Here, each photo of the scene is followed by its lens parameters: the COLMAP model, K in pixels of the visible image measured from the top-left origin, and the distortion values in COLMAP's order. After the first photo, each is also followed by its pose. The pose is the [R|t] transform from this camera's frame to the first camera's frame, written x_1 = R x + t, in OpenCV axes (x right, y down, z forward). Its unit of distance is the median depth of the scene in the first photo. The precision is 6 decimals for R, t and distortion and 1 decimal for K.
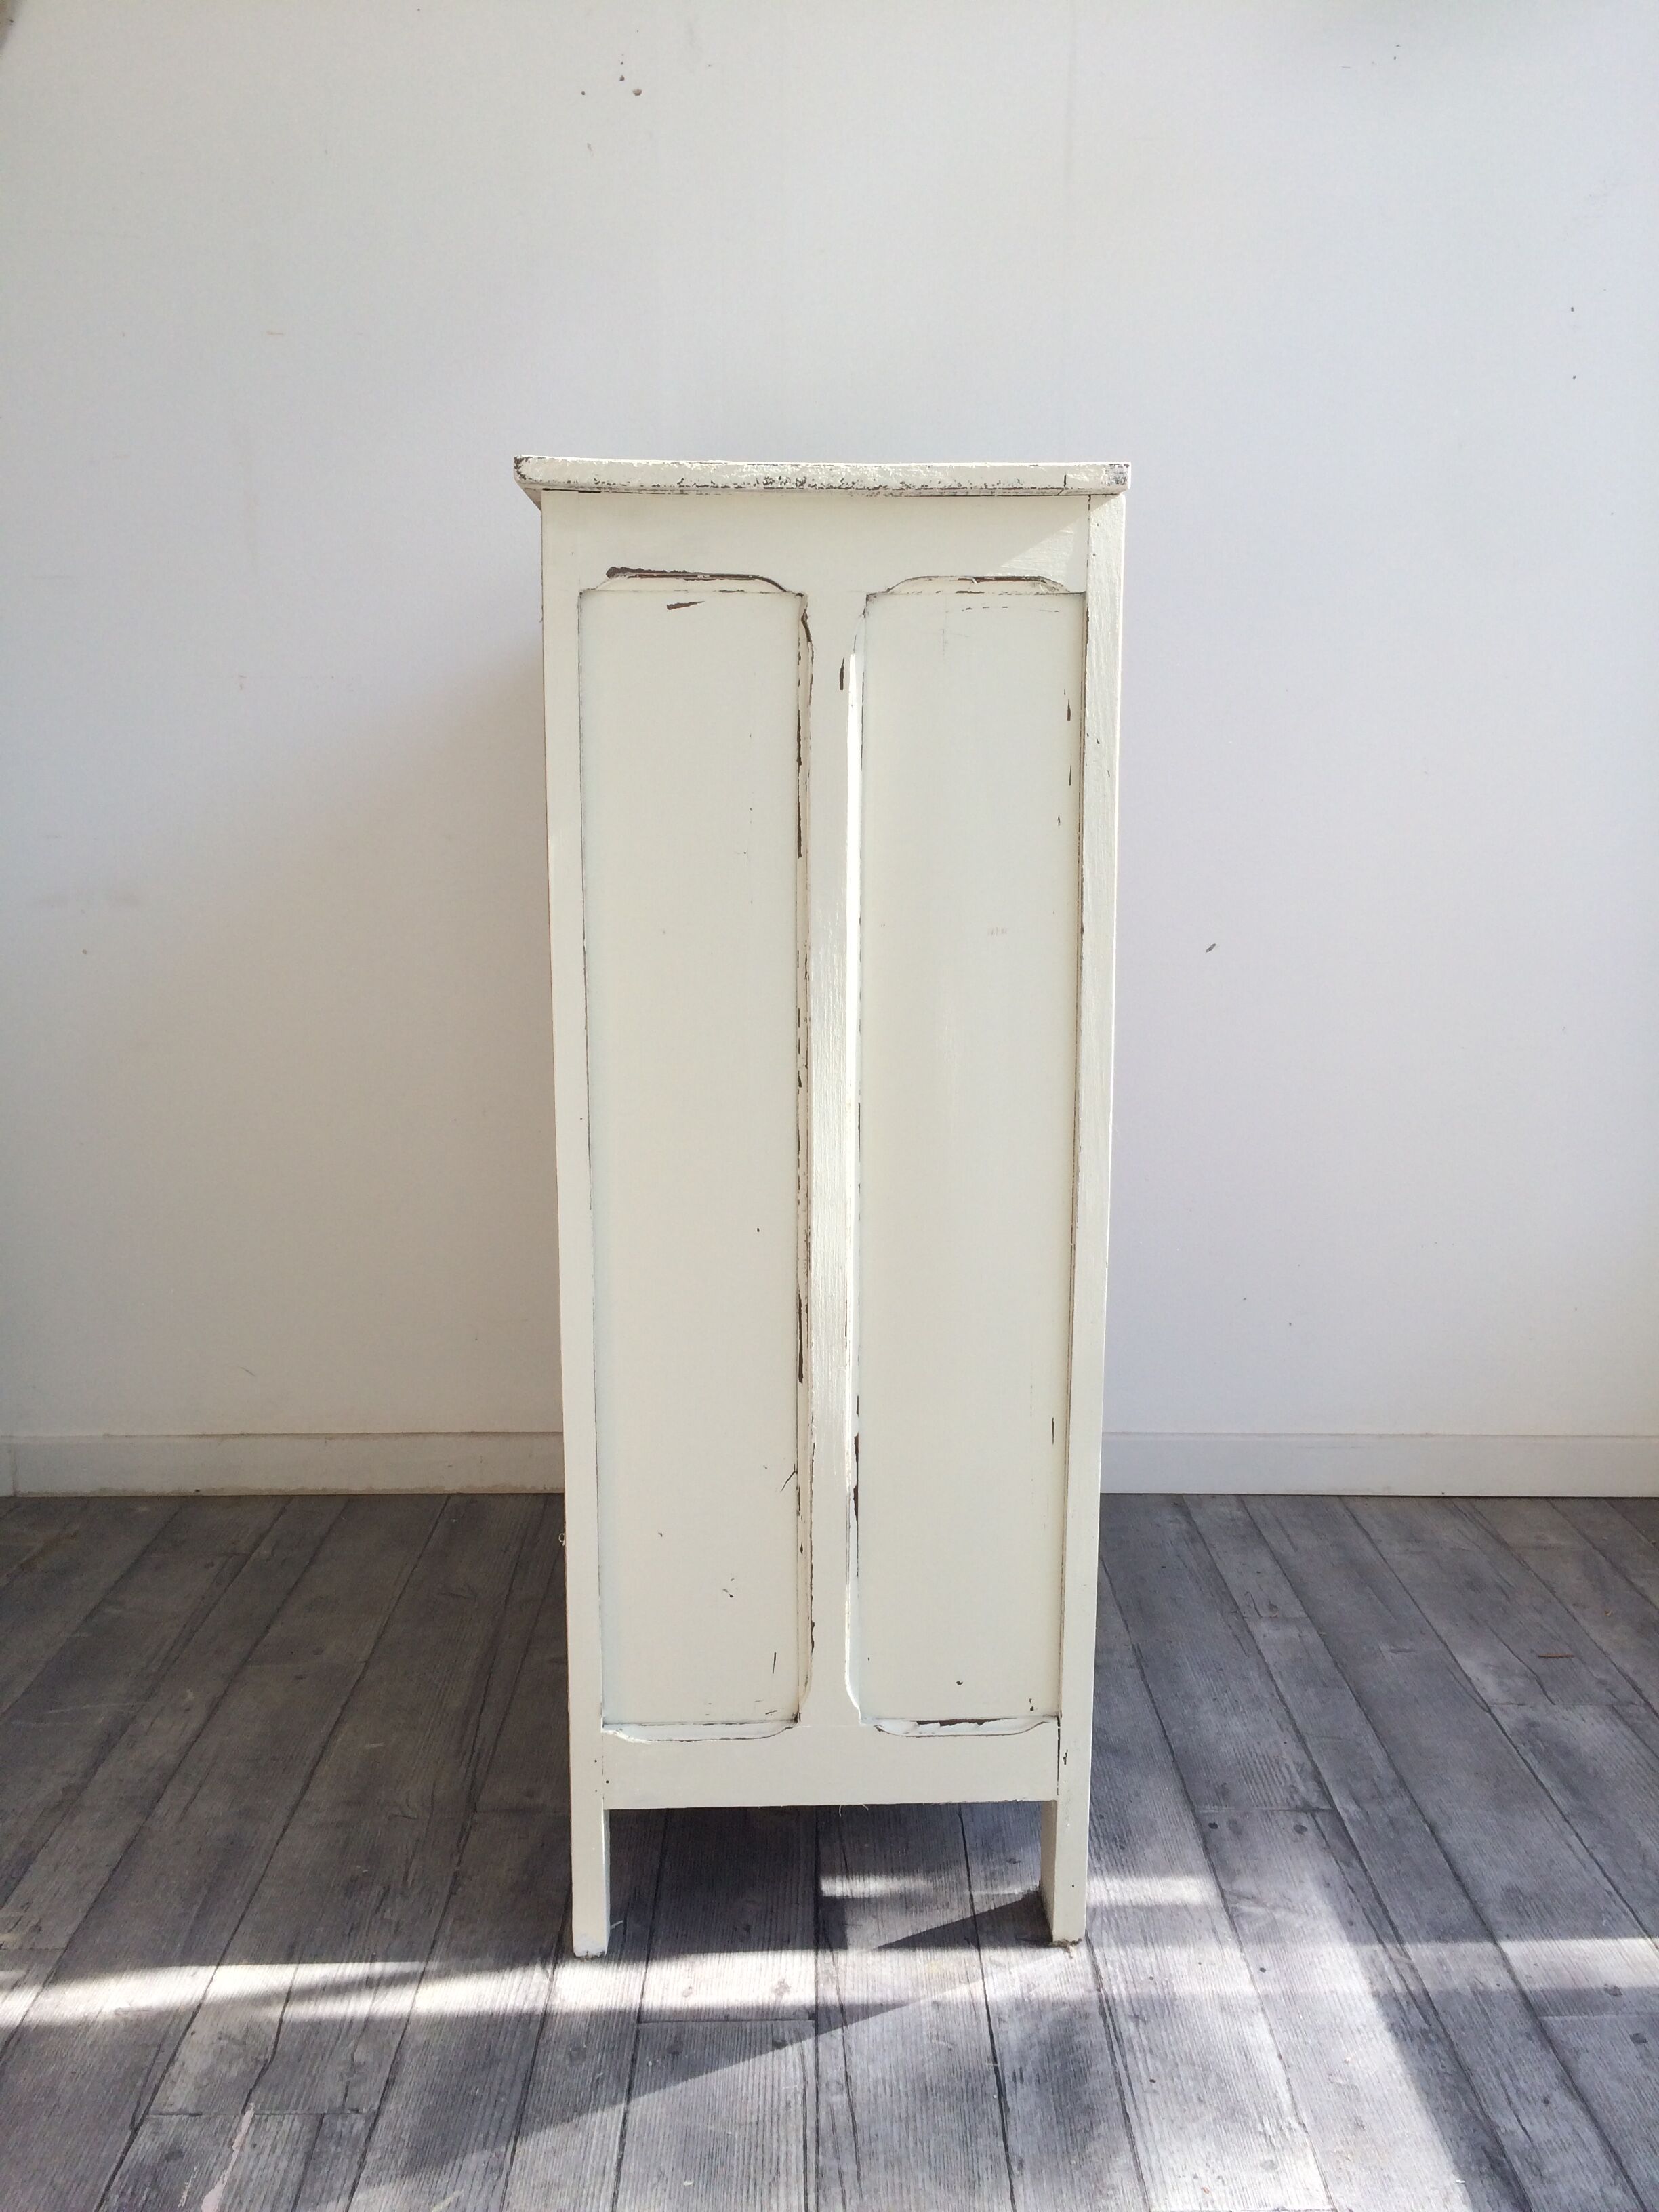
lens RADIAL K [[1905.1, 0, 833.4], [0, 1905.1, 1105.8], [0, 0, 1]] dist [0.080231, -0.112222]
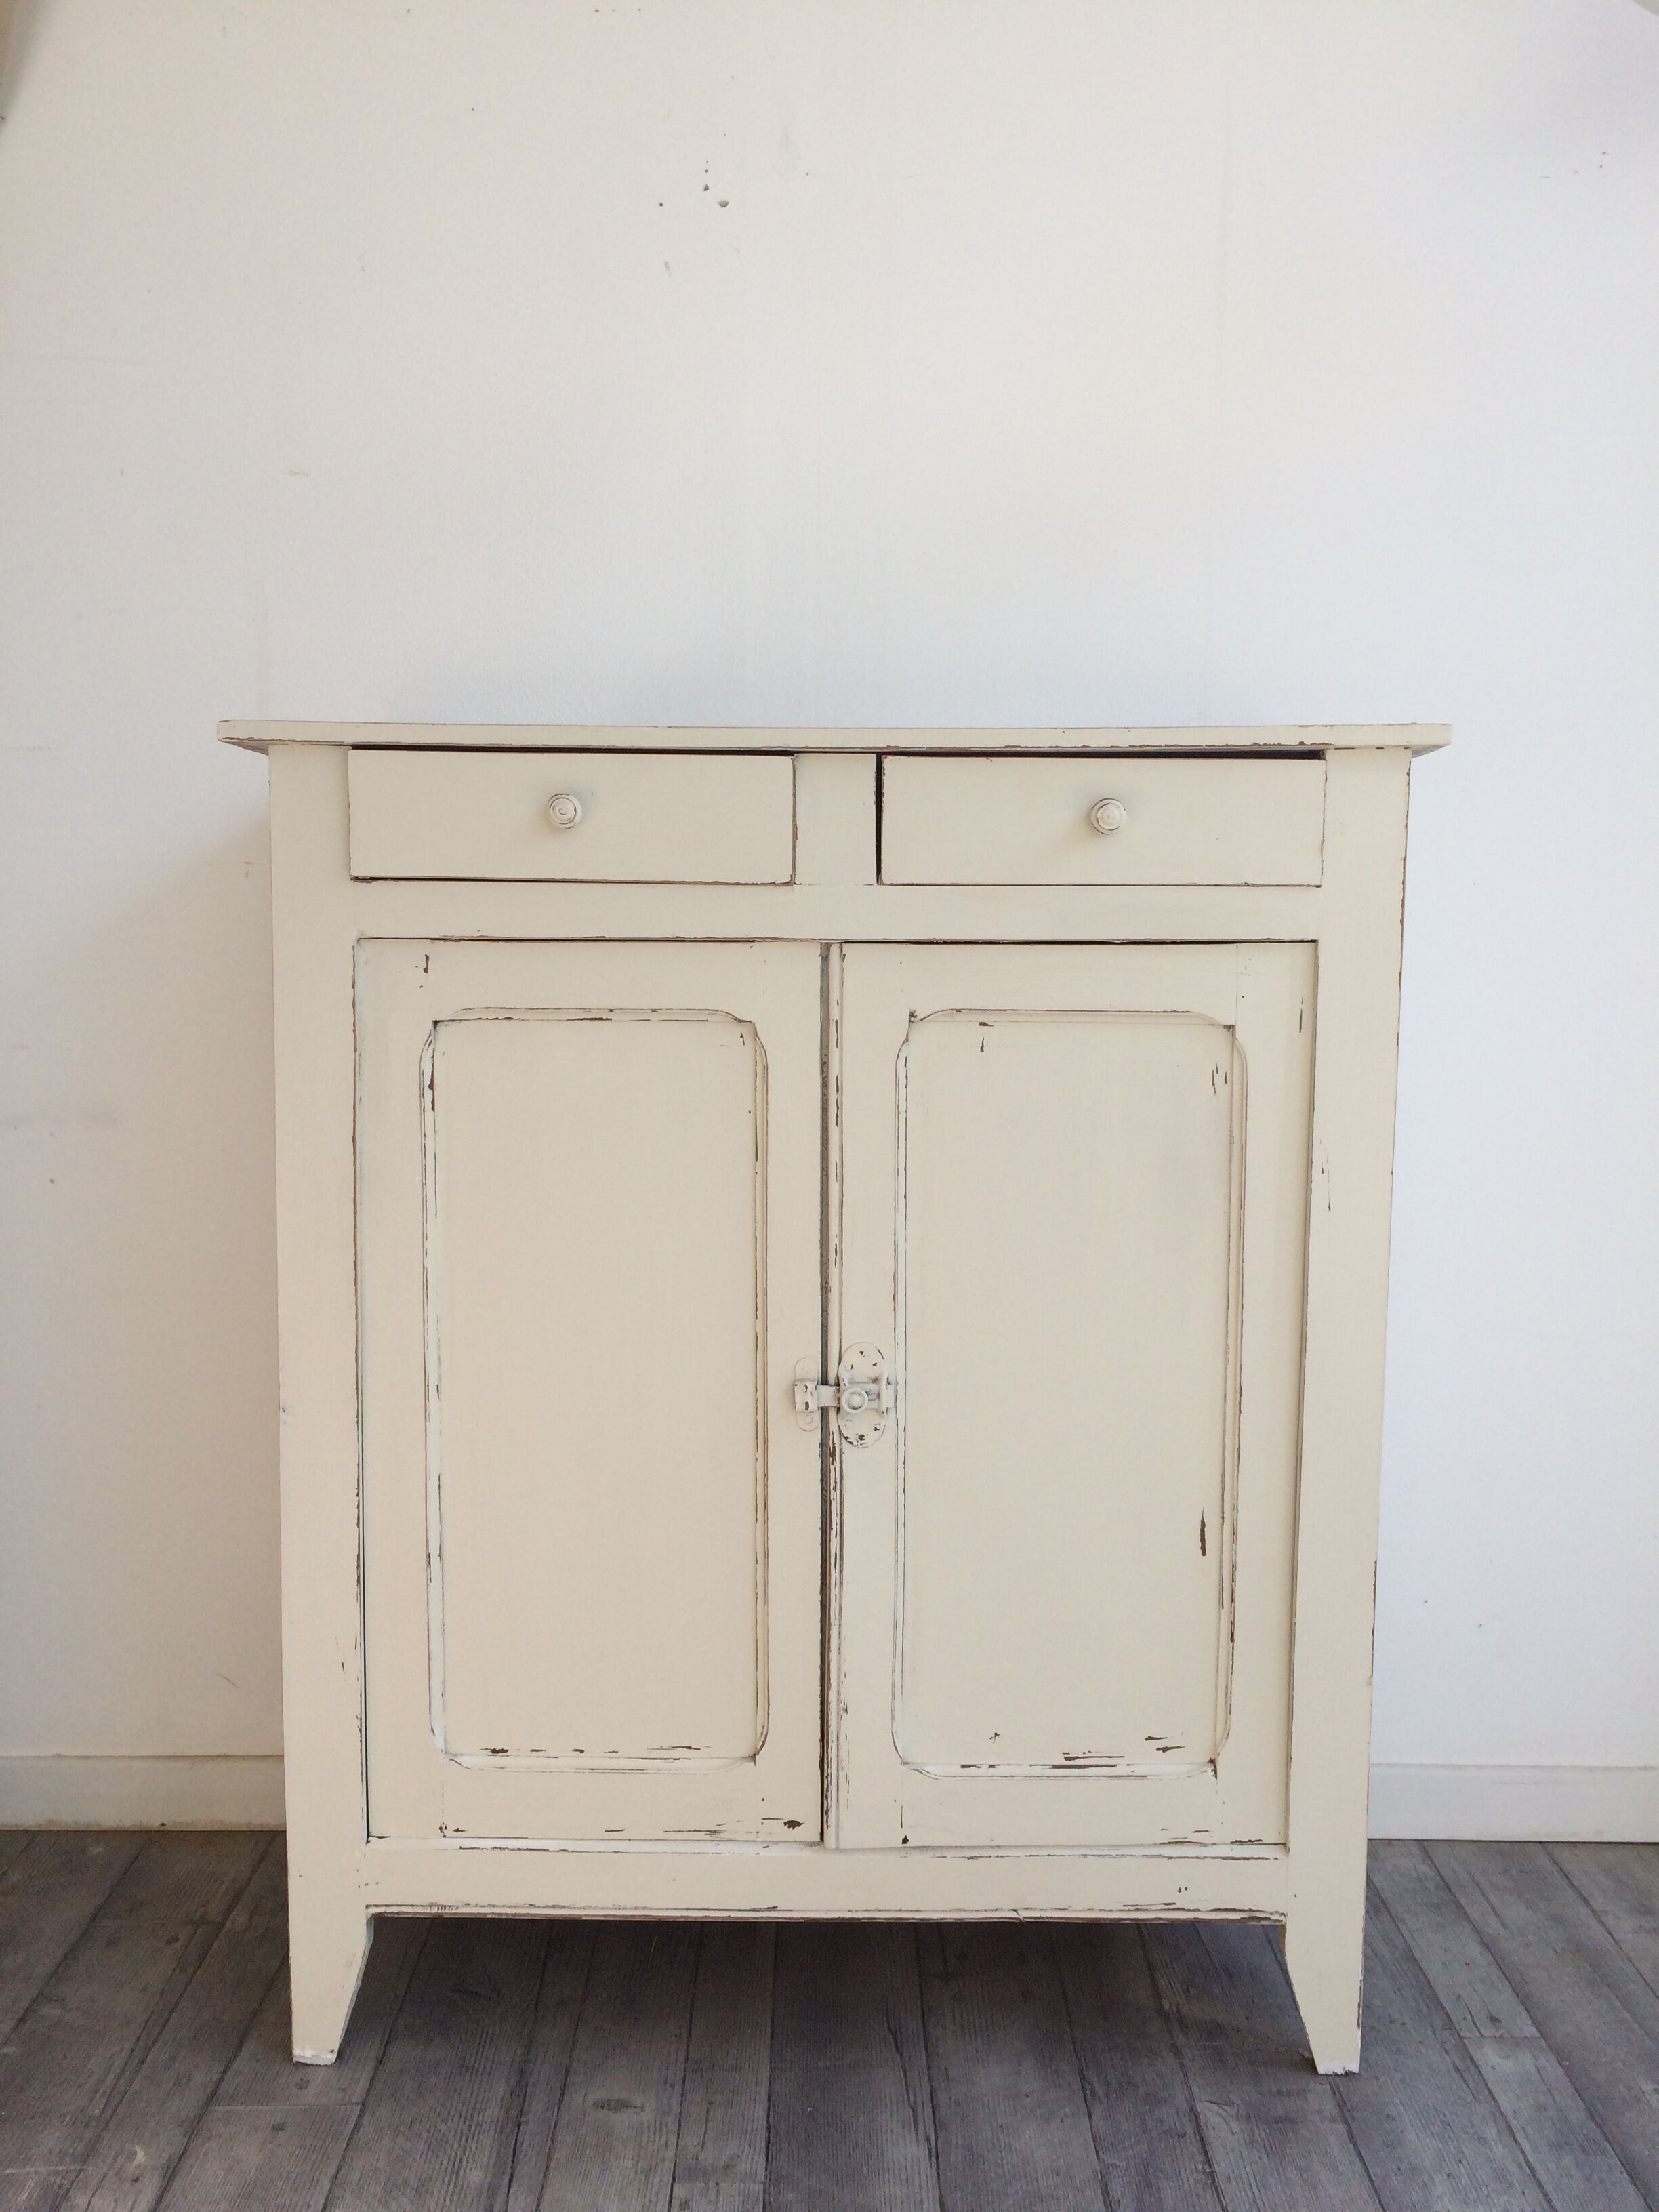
lens RADIAL K [[1905.1, 0, 821.0], [0, 1905.1, 1084.1], [0, 0, 1]] dist [0.080231, -0.112222]
pose [[0.999958, 0.005644, -0.007231, -0.058856], [-0.006189, 0.996963, -0.077631, -0.077766], [0.006771, 0.077673, 0.996956, 0.203089]]
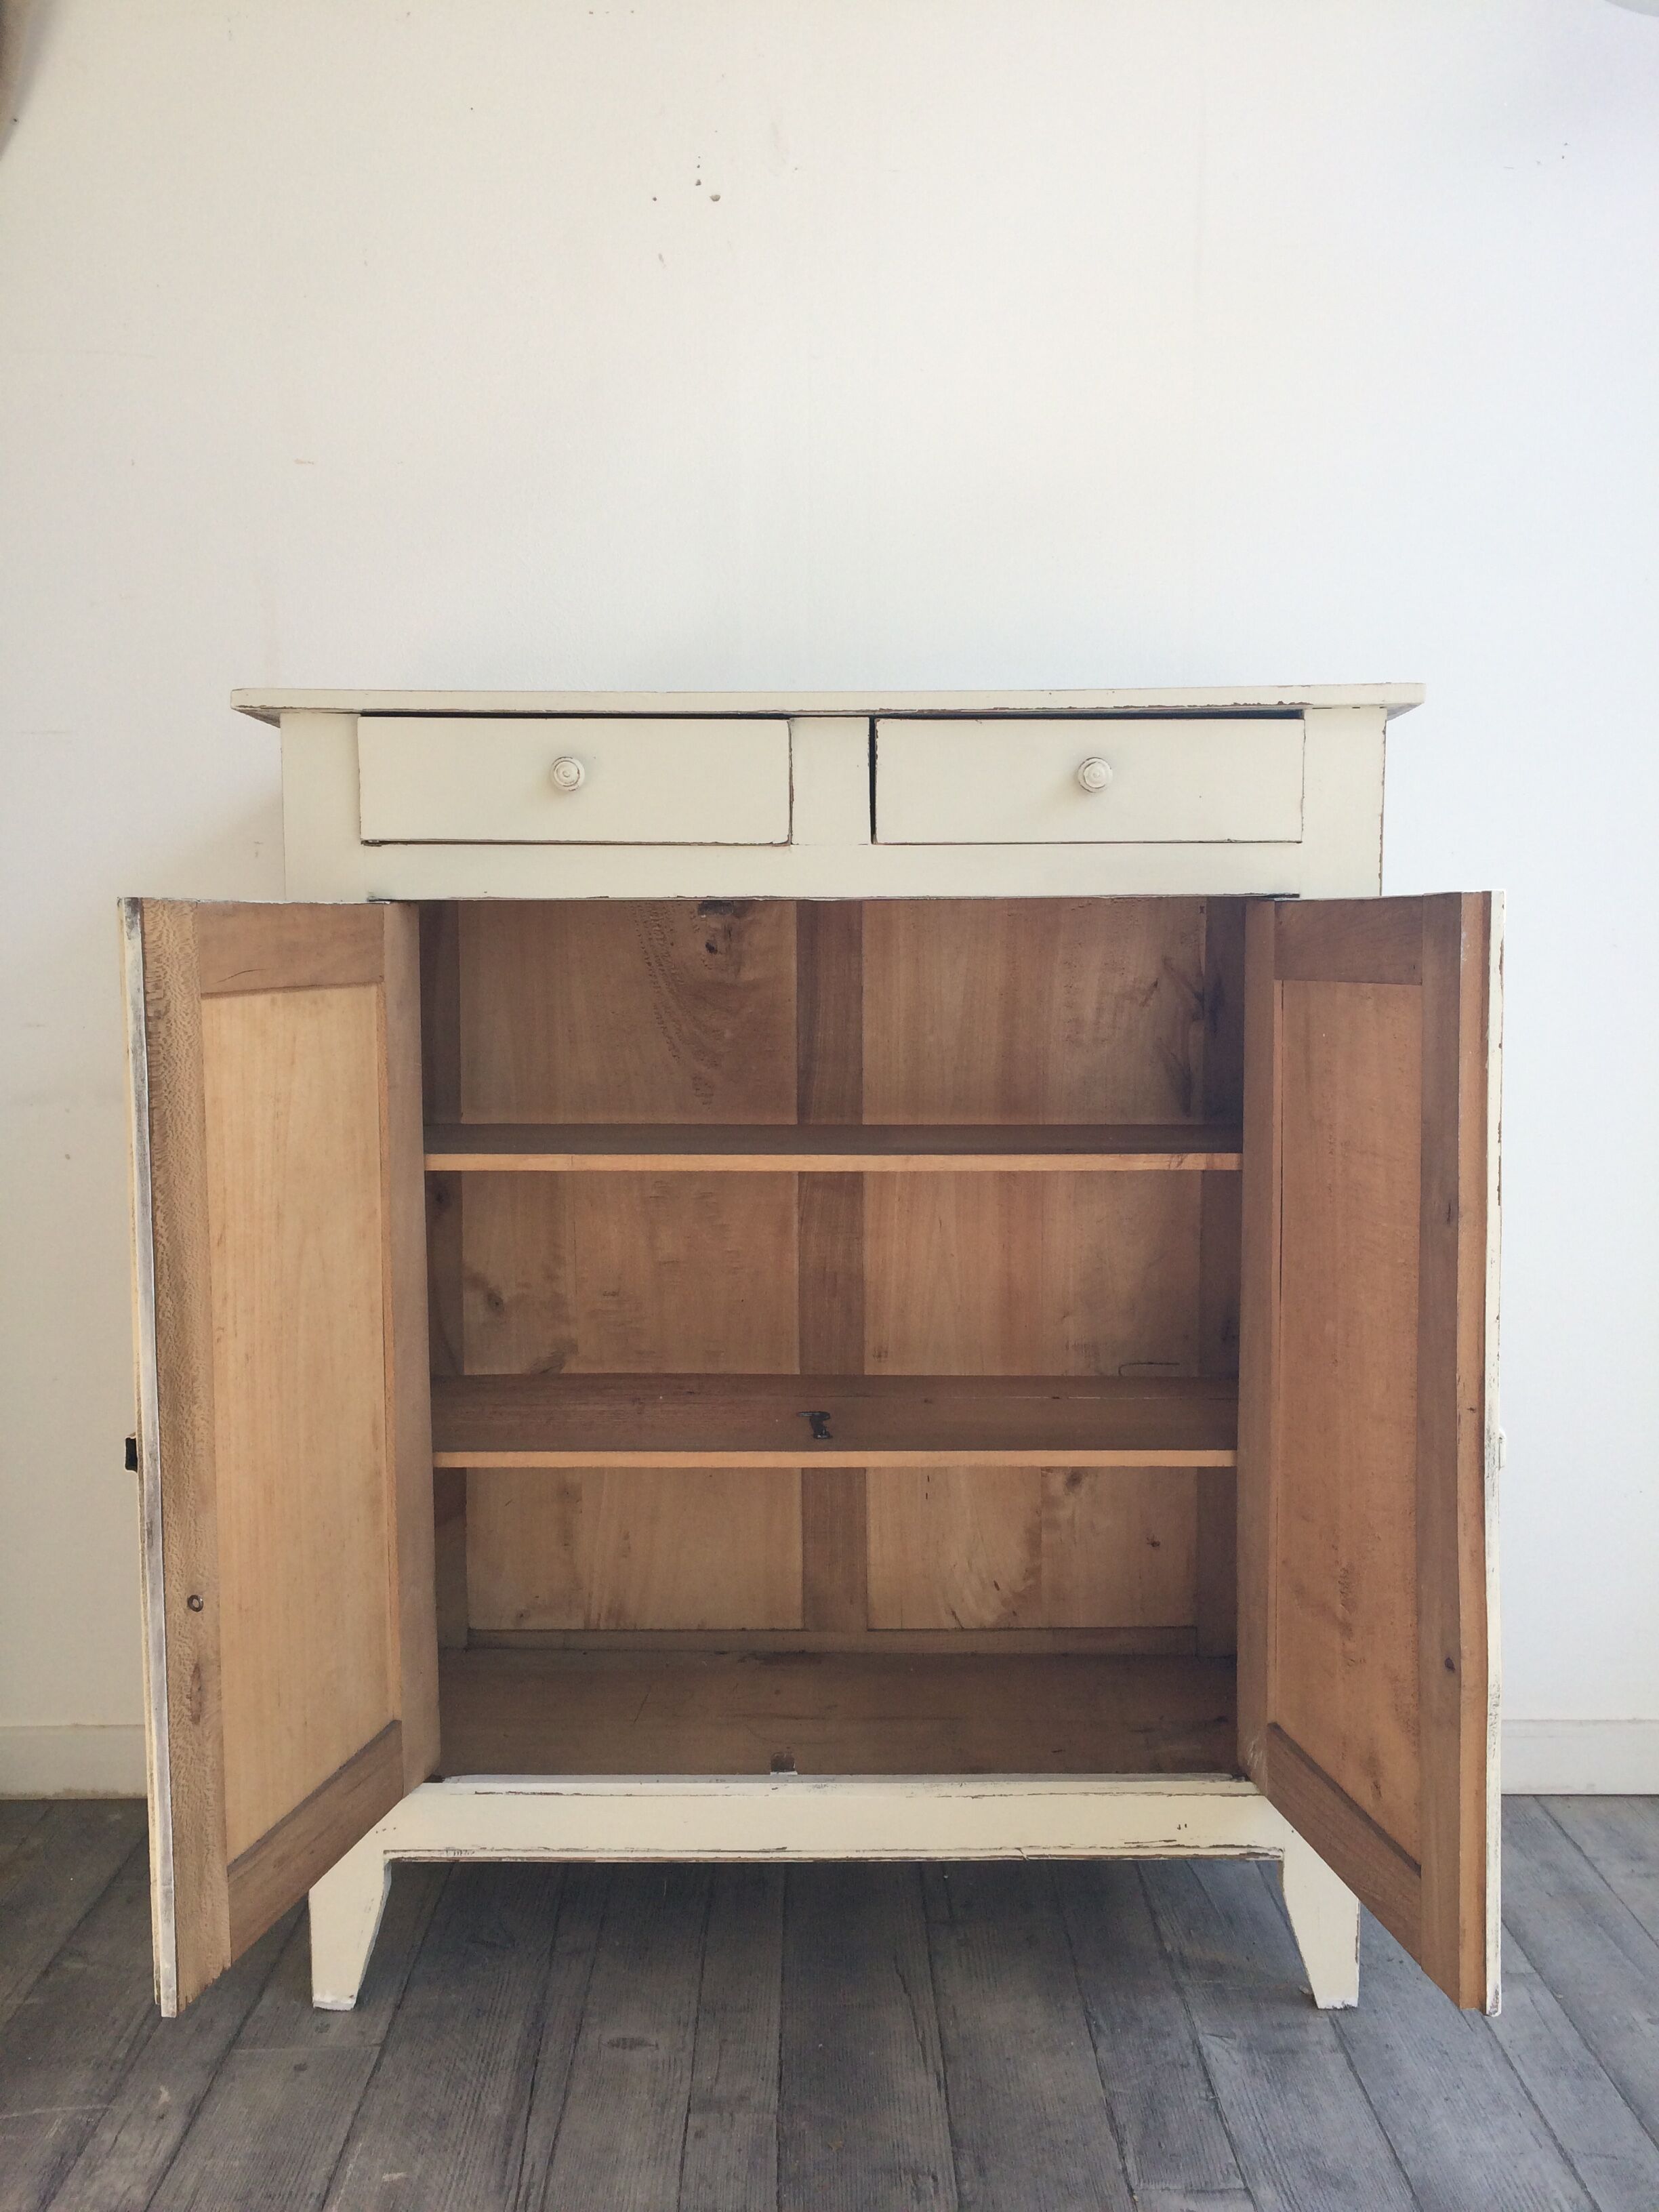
lens RADIAL K [[1905.1, 0, 824.4], [0, 1905.1, 1093.4], [0, 0, 1]] dist [0.080231, -0.112222]
pose [[0.999977, -0.006410, -0.002374, -0.060976], [0.006165, 0.995748, -0.091912, -0.038101], [0.002953, 0.091896, 0.995764, 0.181090]]
